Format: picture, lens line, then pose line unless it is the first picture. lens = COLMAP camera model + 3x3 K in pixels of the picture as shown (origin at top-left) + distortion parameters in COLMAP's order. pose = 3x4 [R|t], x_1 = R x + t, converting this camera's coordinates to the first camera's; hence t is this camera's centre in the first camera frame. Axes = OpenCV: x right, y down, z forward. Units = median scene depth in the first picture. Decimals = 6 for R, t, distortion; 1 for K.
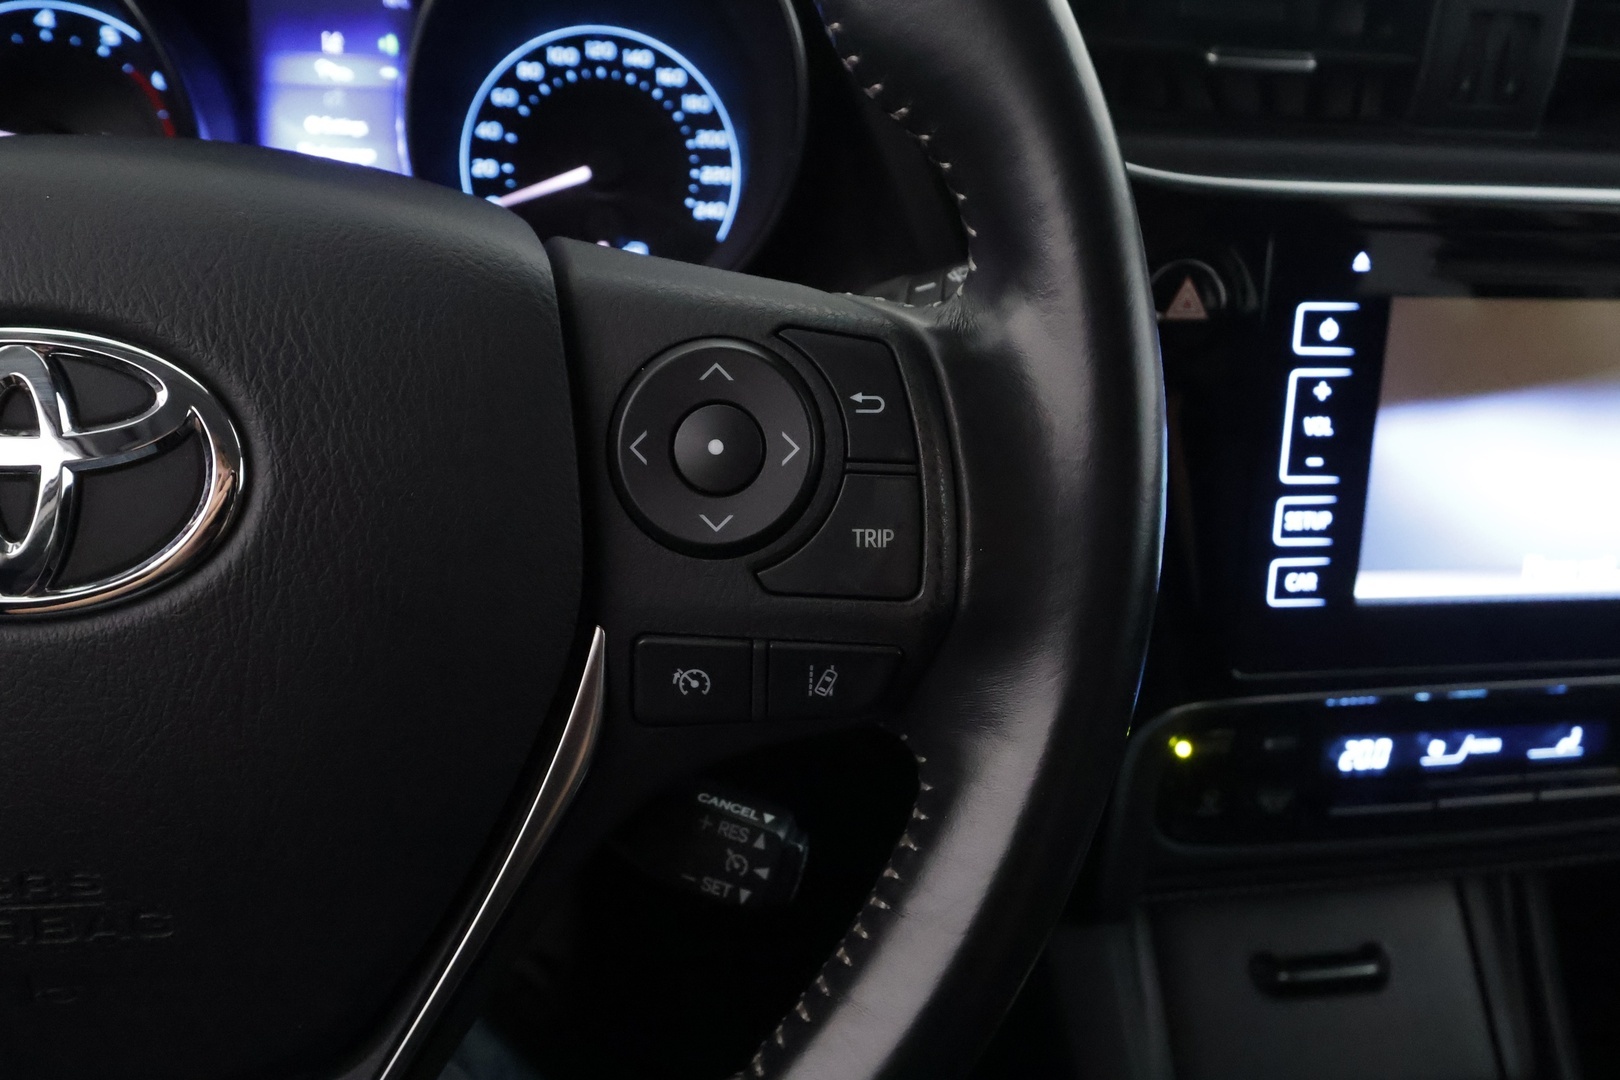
lens RADIAL K [[1314.4, 0, 810.0], [0, 1314.4, 540.0], [0, 0, 1]] dist [0.001795, -0.000767]
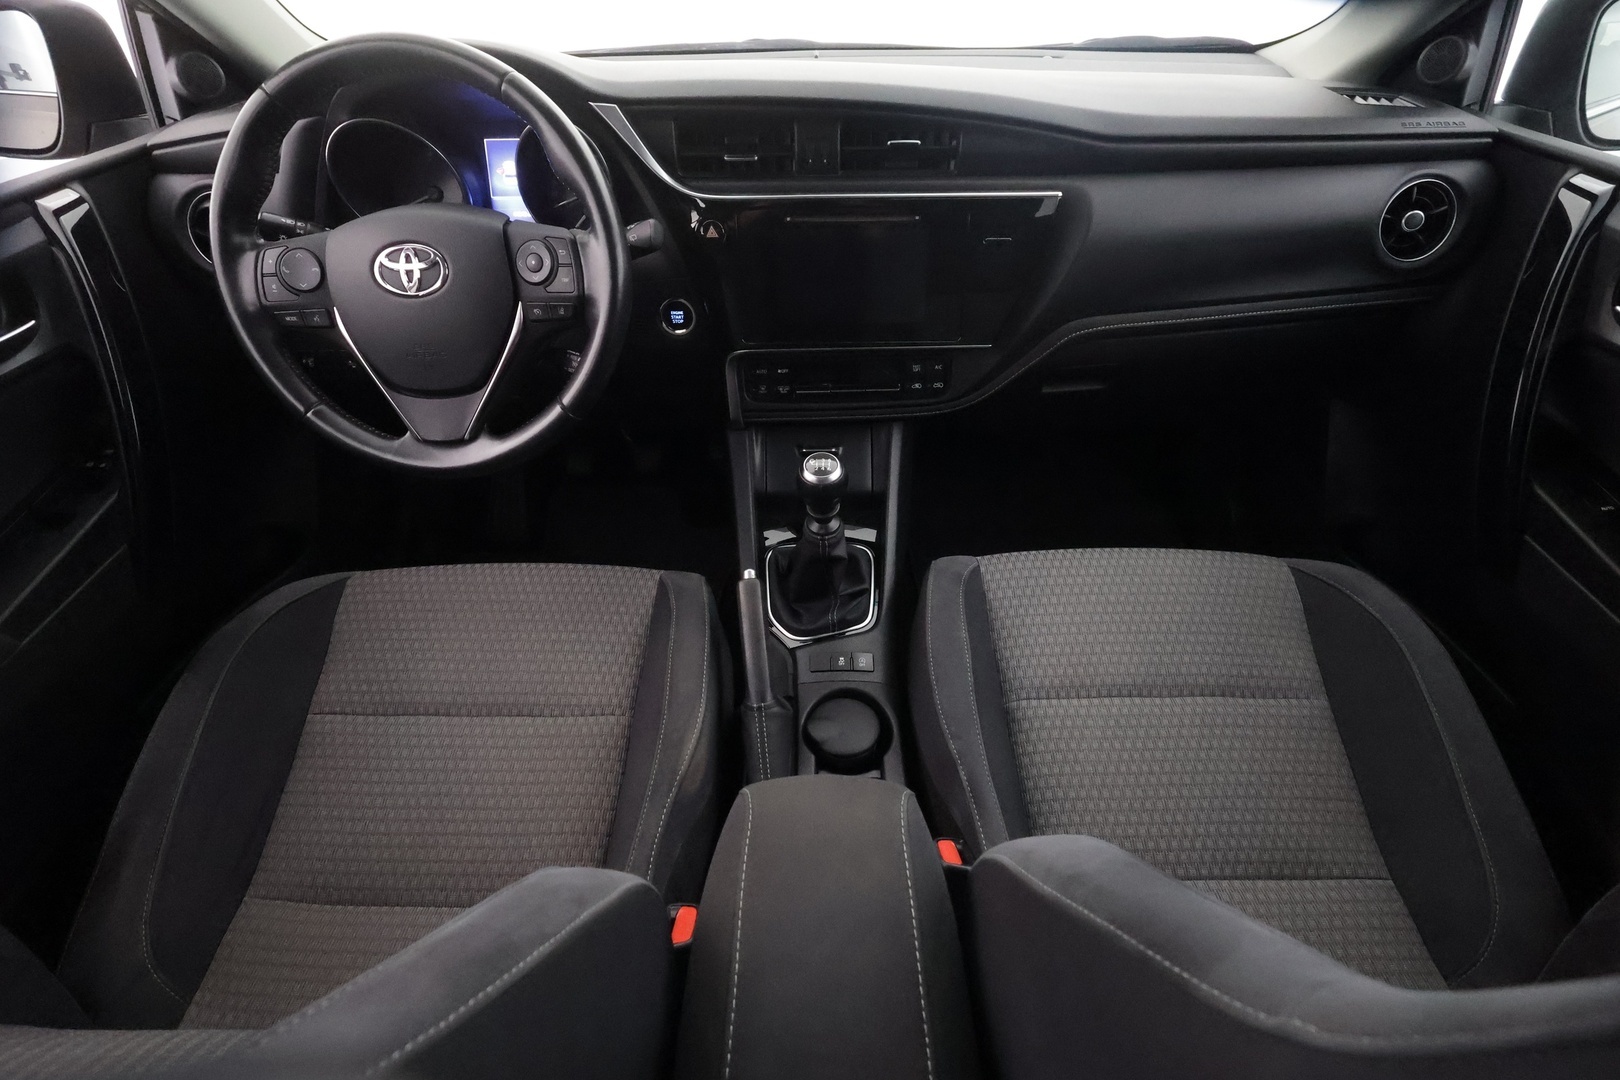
lens RADIAL K [[758.2, 0, 810.0], [0, 758.2, 540.0], [0, 0, 1]] dist [0.001956, 0.000570]
pose [[0.983504, 0.020652, -0.179704, 1.495272], [0.017181, 0.978305, 0.206458, 0.383402], [0.180069, -0.206140, 0.961812, -1.823516]]
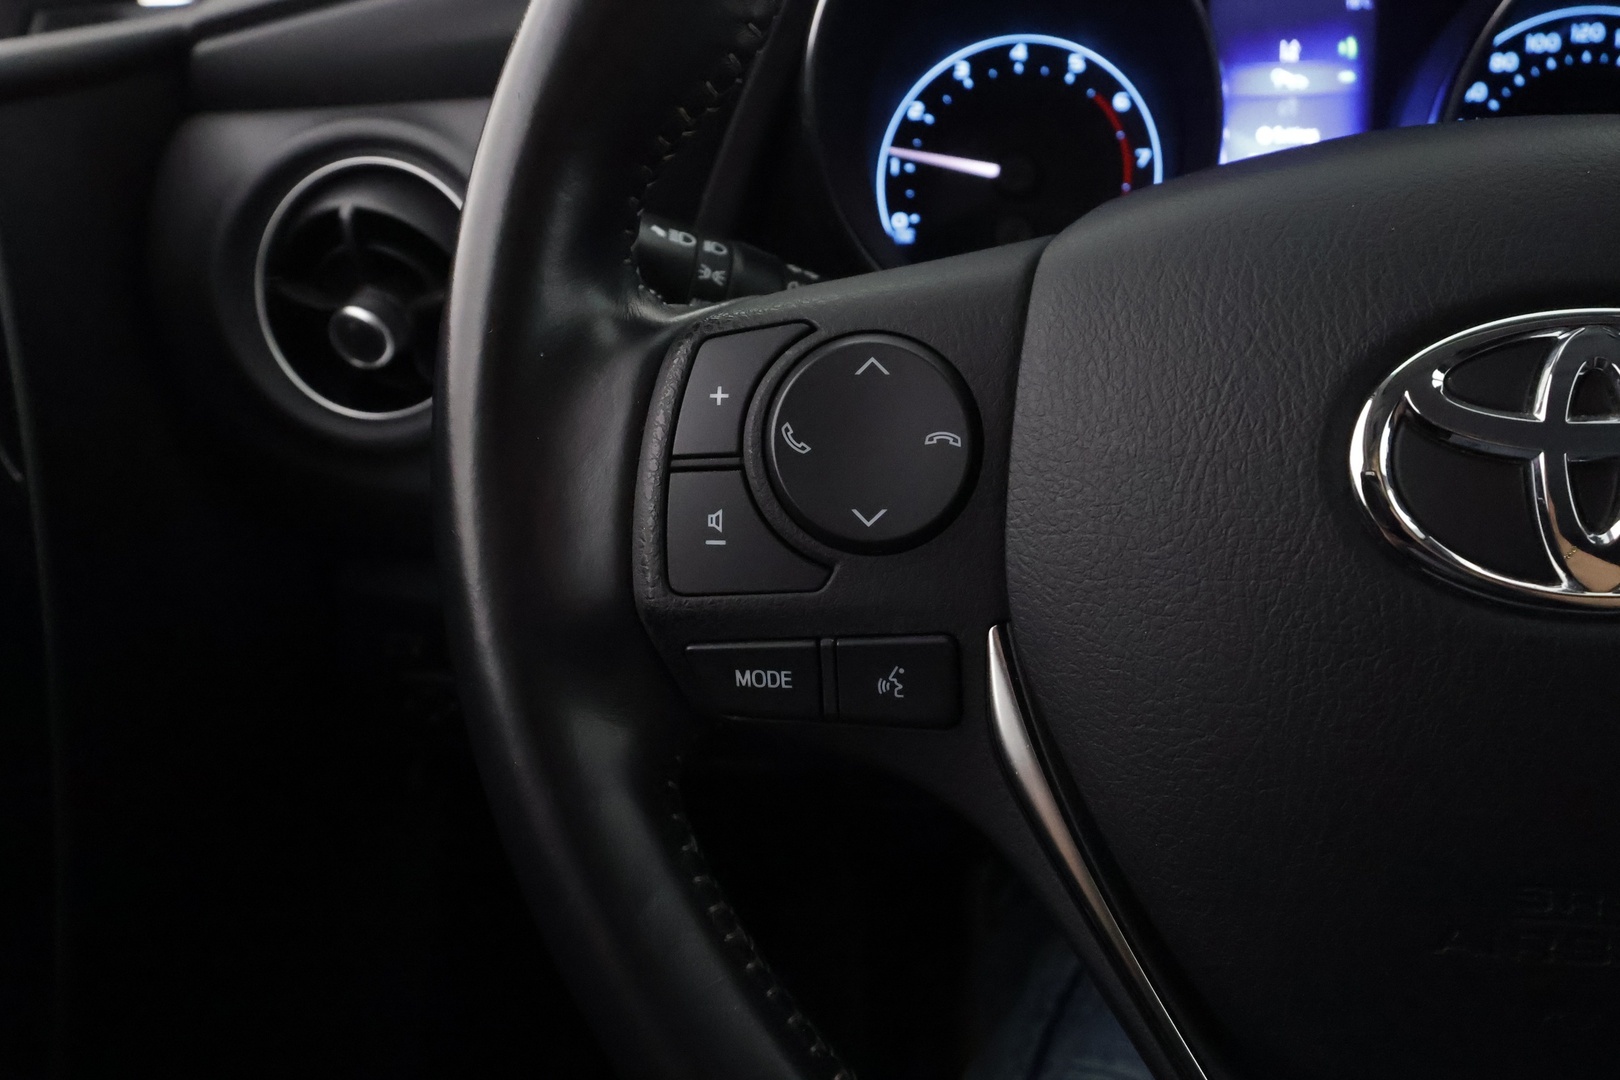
lens RADIAL K [[1281.9, 0, 810.0], [0, 1281.9, 540.0], [0, 0, 1]] dist [0.002152, 0.000013]
pose [[0.942368, 0.005734, -0.334530, -0.710989], [-0.014097, 0.999646, -0.022577, 0.029783], [0.334282, 0.025992, 0.942115, -0.038442]]
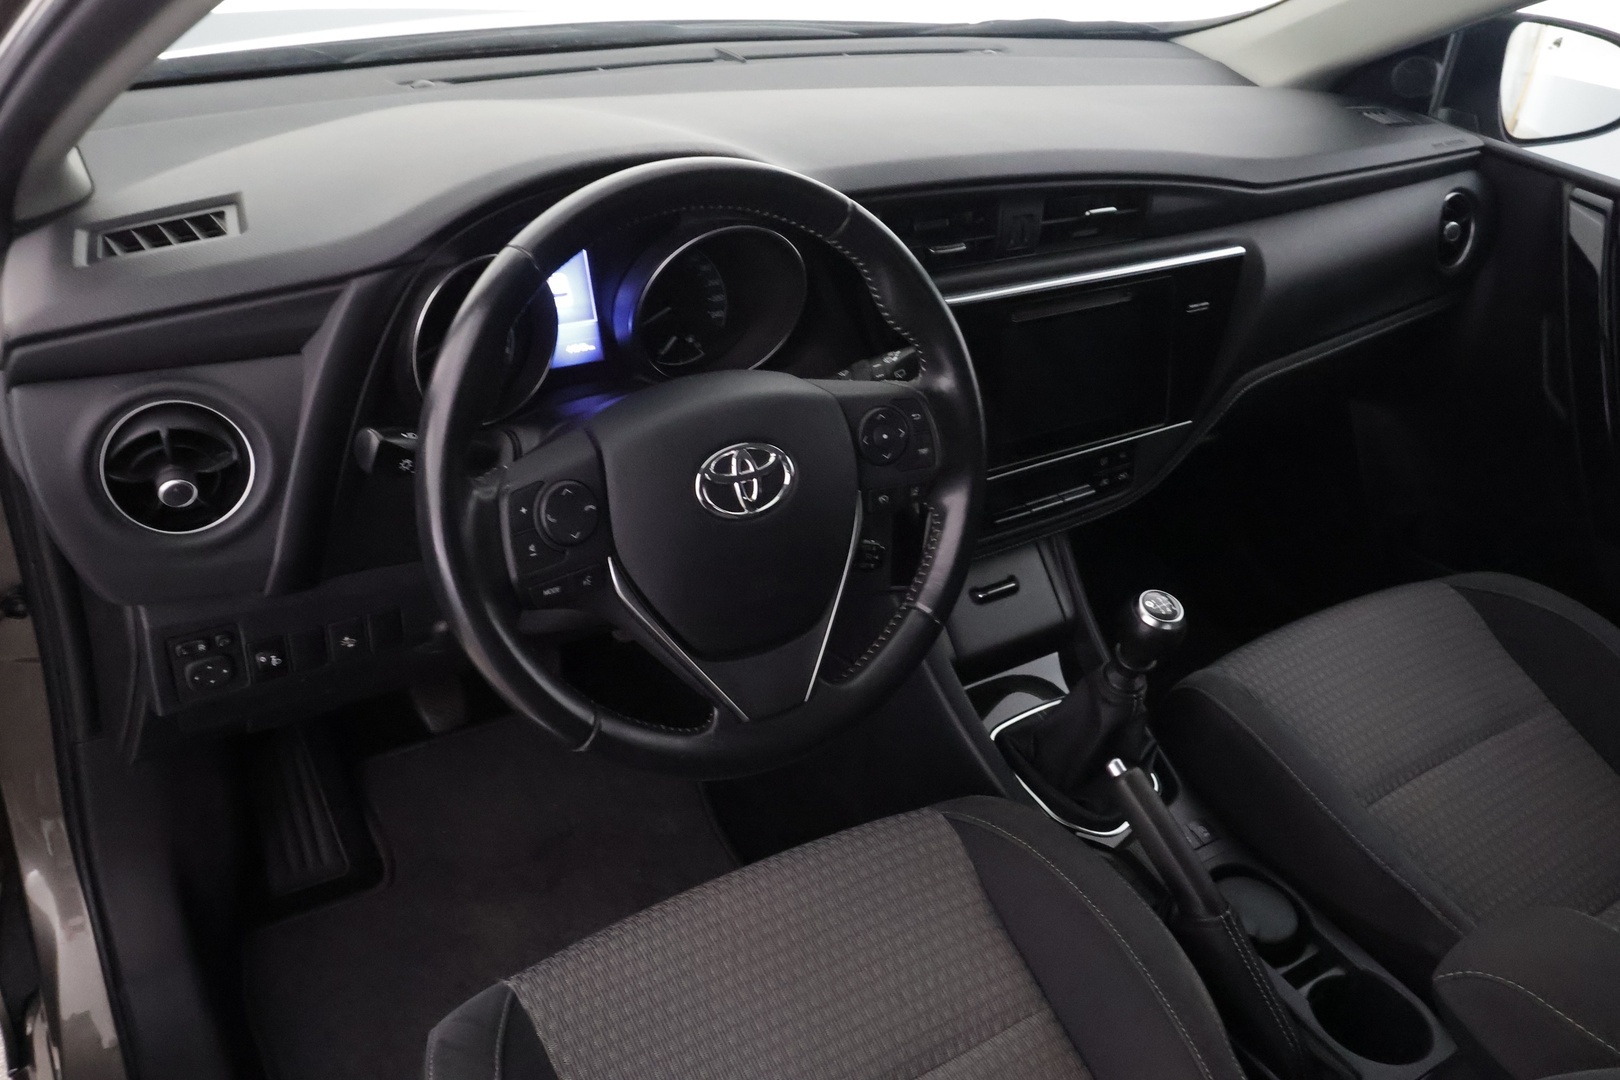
lens RADIAL K [[1314.4, 0, 810.0], [0, 1314.4, 540.0], [0, 0, 1]] dist [0.001795, -0.000767]
pose [[0.909545, -0.226716, 0.348320, -1.586267], [0.176117, 0.969389, 0.171078, -0.448329], [-0.376444, -0.094258, 0.921632, -2.335798]]
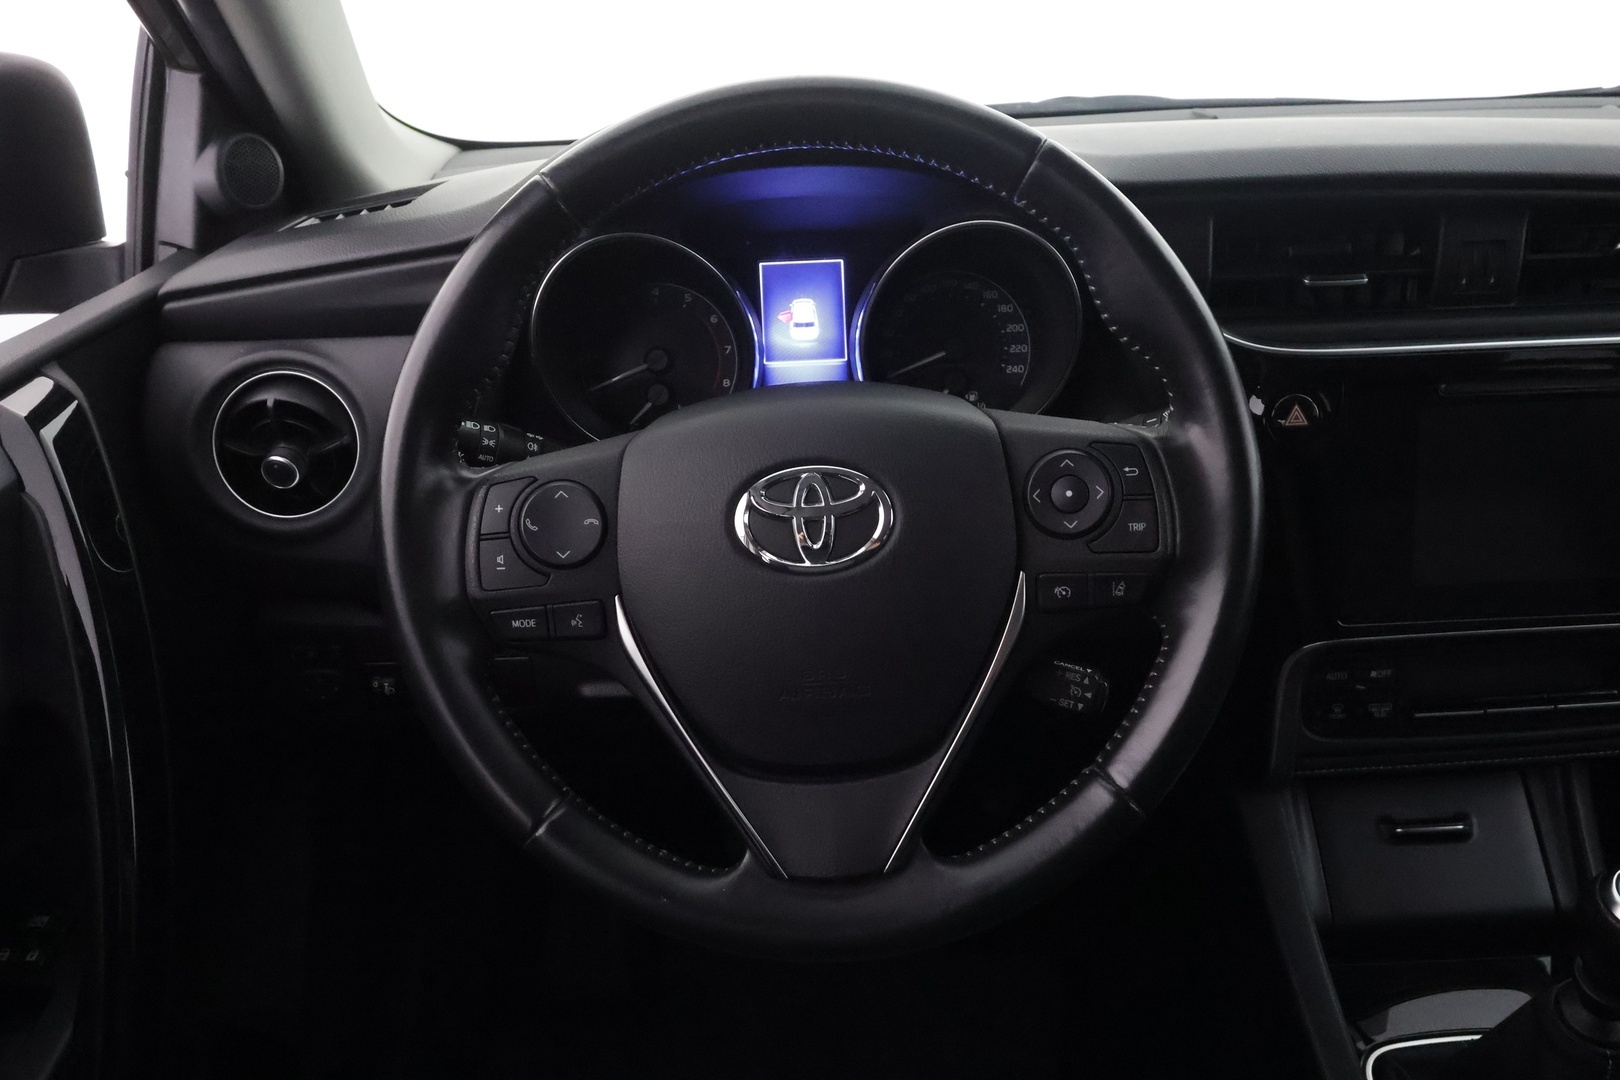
lens RADIAL K [[1281.9, 0, 810.0], [0, 1281.9, 540.0], [0, 0, 1]] dist [0.002152, 0.000013]
pose [[0.985536, -0.060846, -0.158166, -0.168294], [0.052323, 0.996973, -0.057505, 0.123109], [0.161186, 0.048398, 0.985737, -1.377833]]
